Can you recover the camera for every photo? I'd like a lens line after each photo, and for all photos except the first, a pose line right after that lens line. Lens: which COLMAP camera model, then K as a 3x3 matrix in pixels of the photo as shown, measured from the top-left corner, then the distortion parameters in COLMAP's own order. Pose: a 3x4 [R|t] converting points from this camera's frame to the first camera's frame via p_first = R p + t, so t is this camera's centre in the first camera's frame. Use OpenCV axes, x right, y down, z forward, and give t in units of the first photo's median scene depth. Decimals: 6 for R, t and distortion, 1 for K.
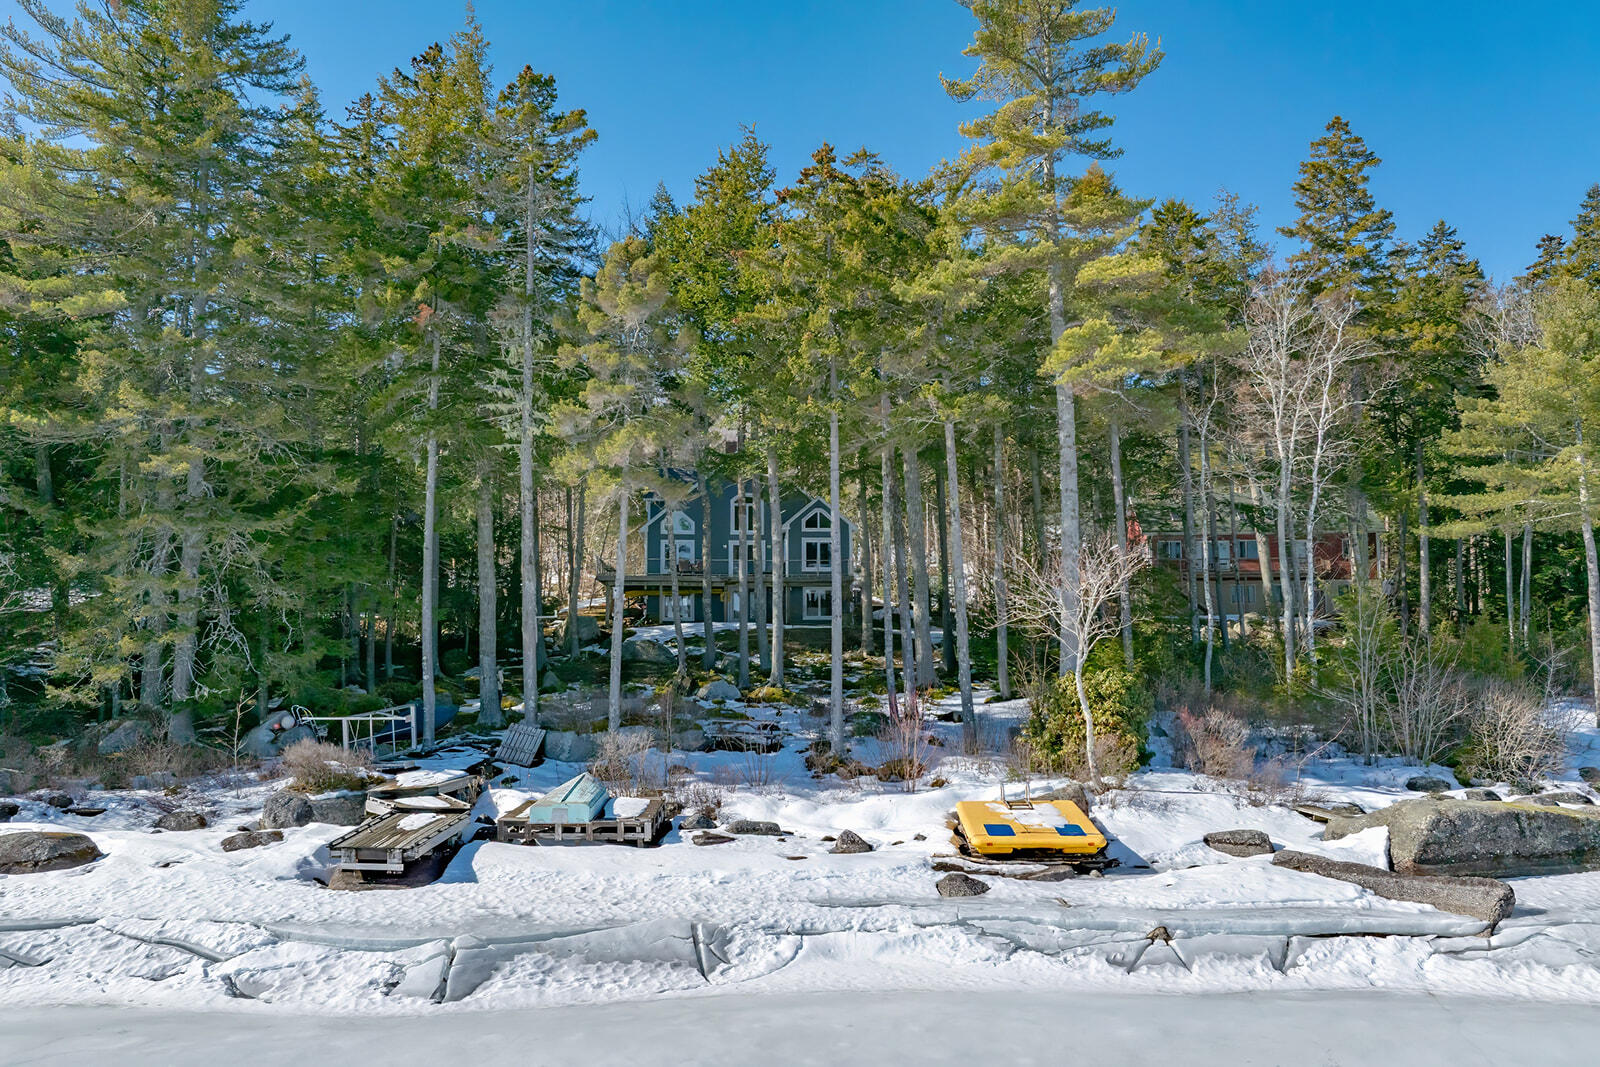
lens RADIAL K [[1130.4, 0, 802.7], [0, 1130.4, 584.7], [0, 0, 1]] dist [-0.068899, 0.039255]
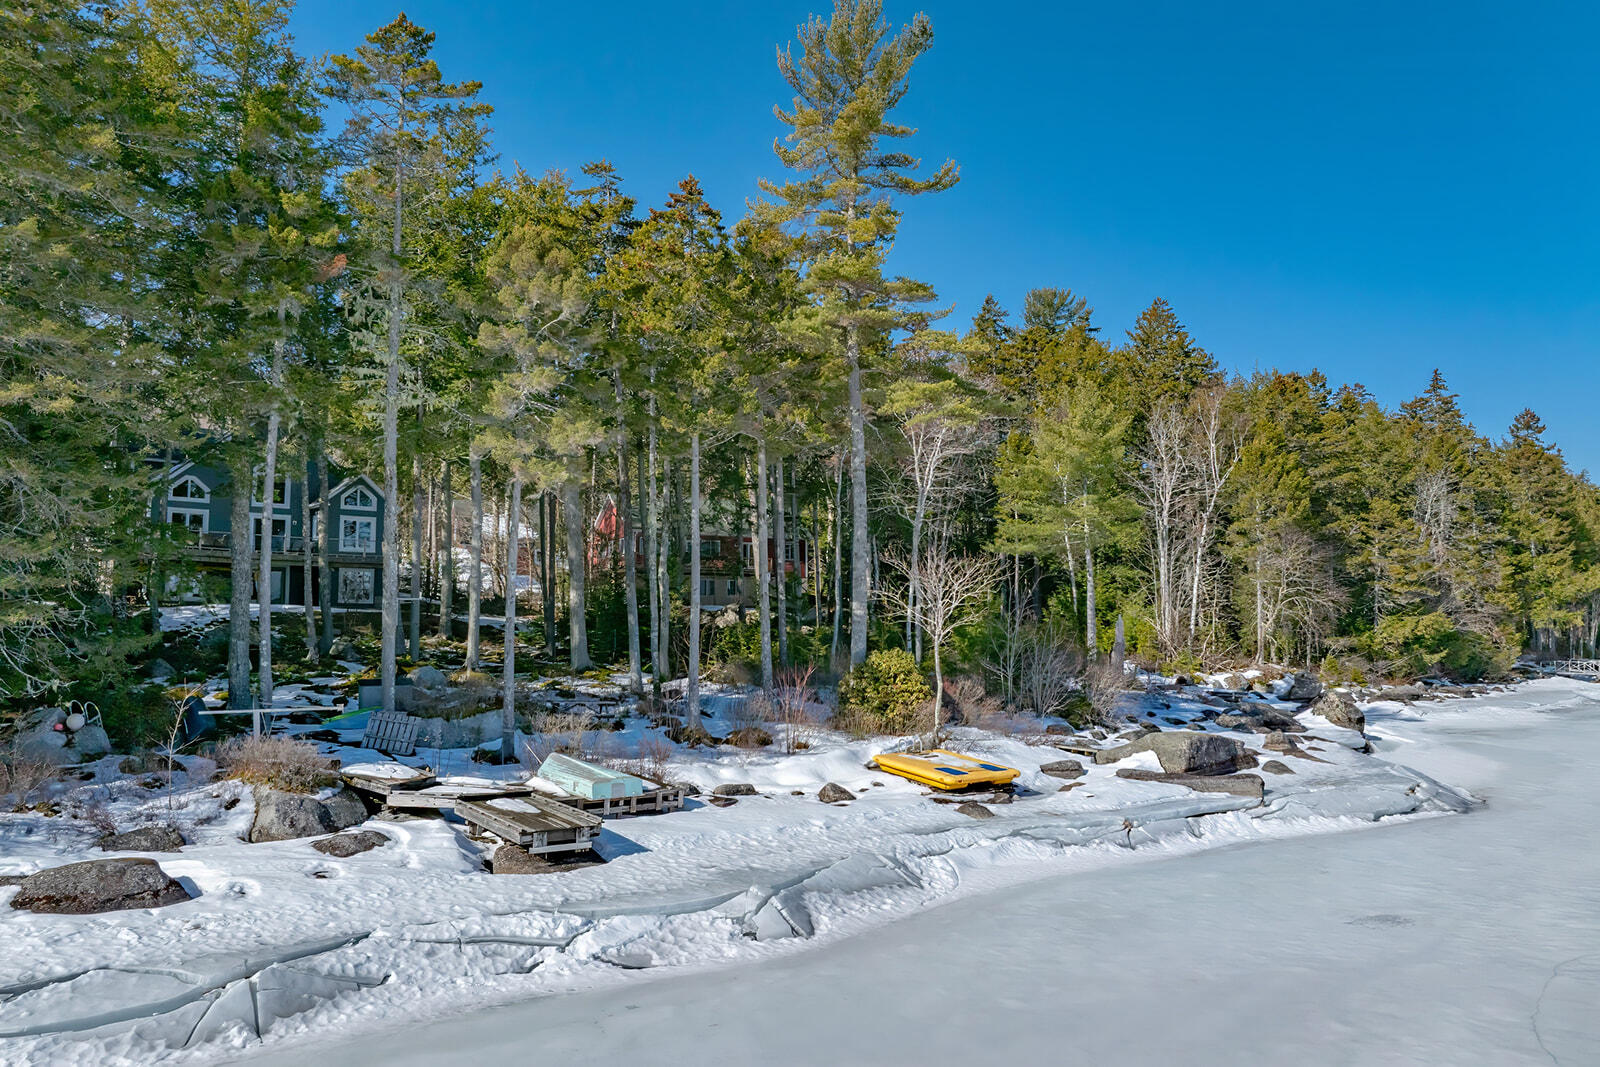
lens RADIAL K [[1131.7, 0, 805.8], [0, 1131.7, 563.6], [0, 0, 1]] dist [-0.050819, 0.015586]
pose [[0.799539, 0.039122, 0.599338, -0.806948], [-0.035322, 0.999212, -0.018103, 0.006479], [-0.599574, -0.006695, 0.800291, 0.054034]]
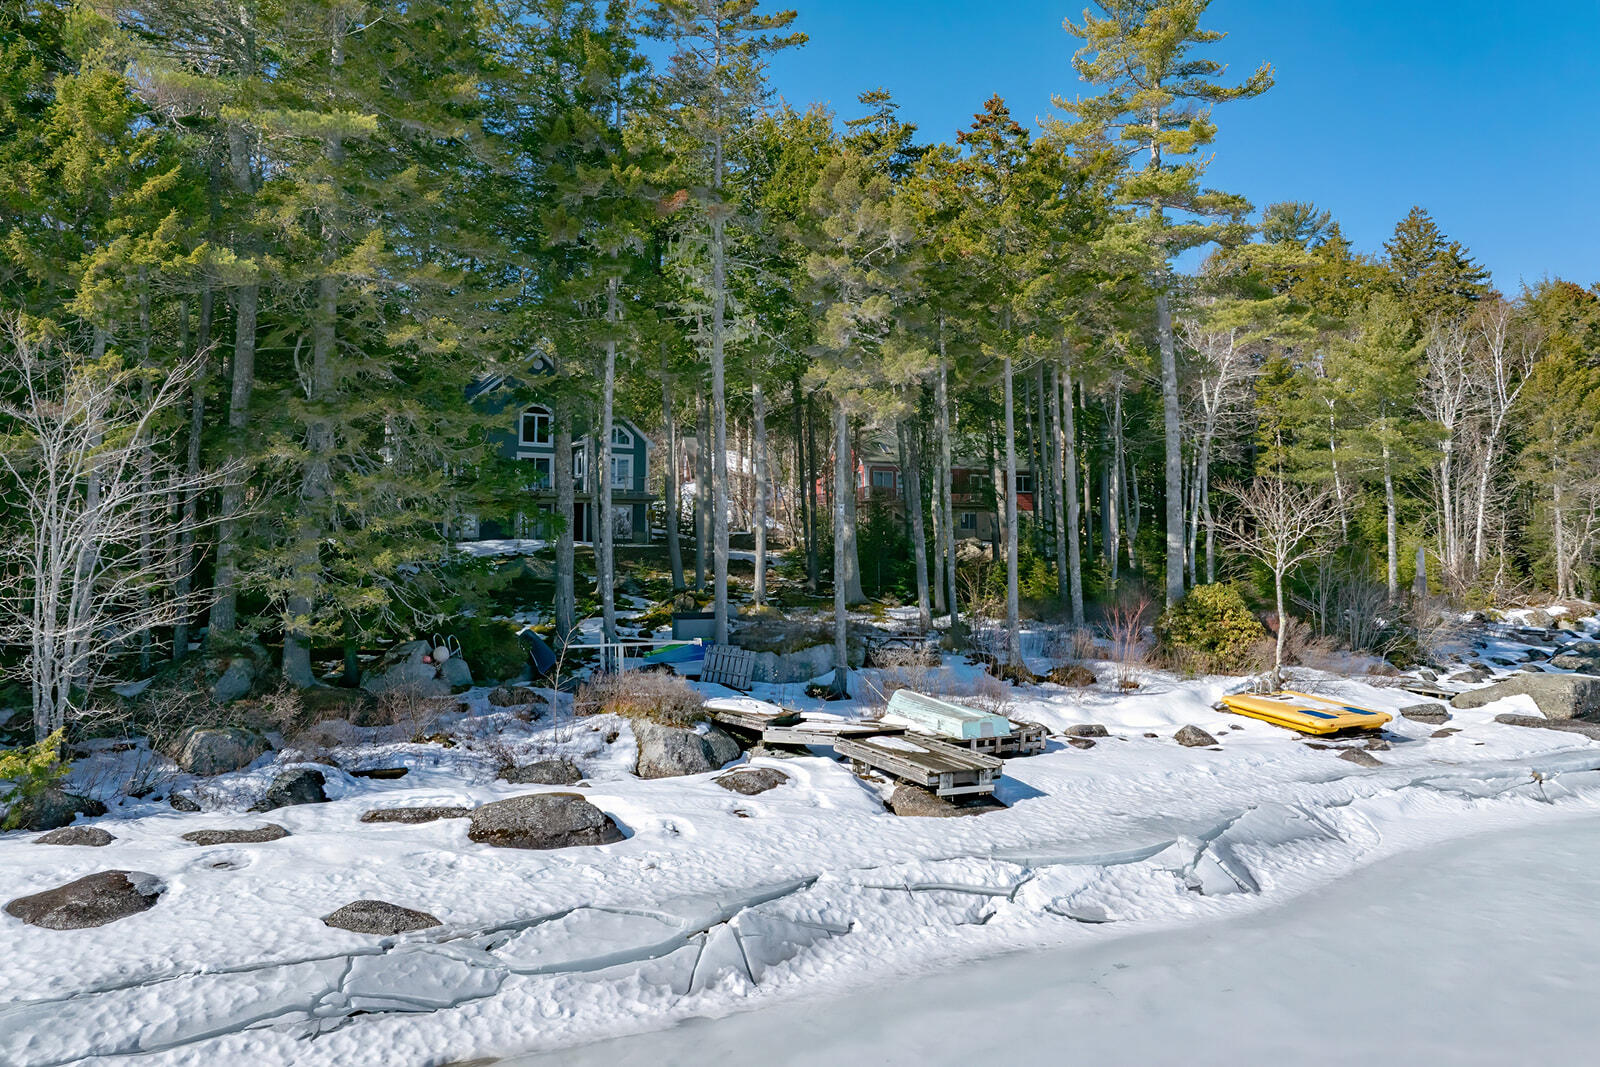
lens RADIAL K [[1130.4, 0, 805.9], [0, 1130.4, 496.8], [0, 0, 1]] dist [-0.040406, 0.001471]
pose [[0.885755, 0.030466, 0.463152, -0.943433], [-0.027048, 0.999536, -0.014022, 0.015370], [-0.463364, -0.000108, 0.886168, 0.193825]]
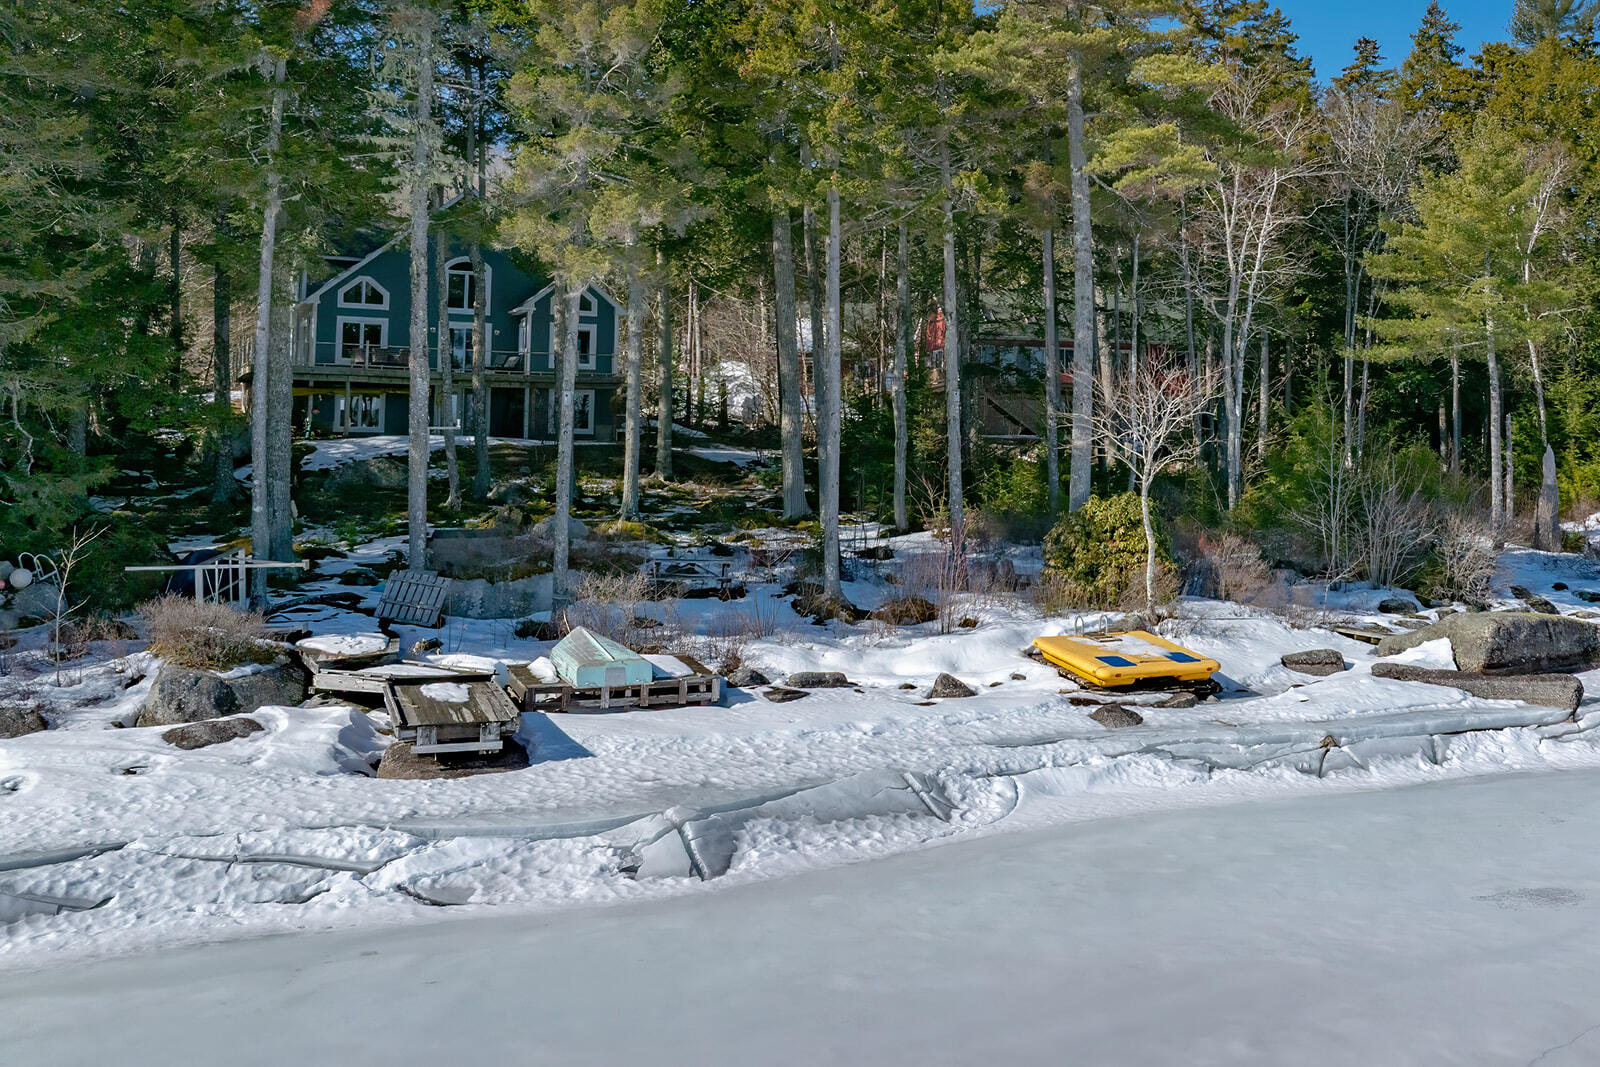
lens RADIAL K [[1512.1, 0, 1072.3], [0, 1512.1, 390.4], [0, 0, 1]] dist [-0.055255, 0.025817]
pose [[0.887900, 0.026705, 0.459261, -0.478975], [-0.027296, 0.999613, -0.005355, -0.003559], [-0.459226, -0.007781, 0.888285, -0.123858]]
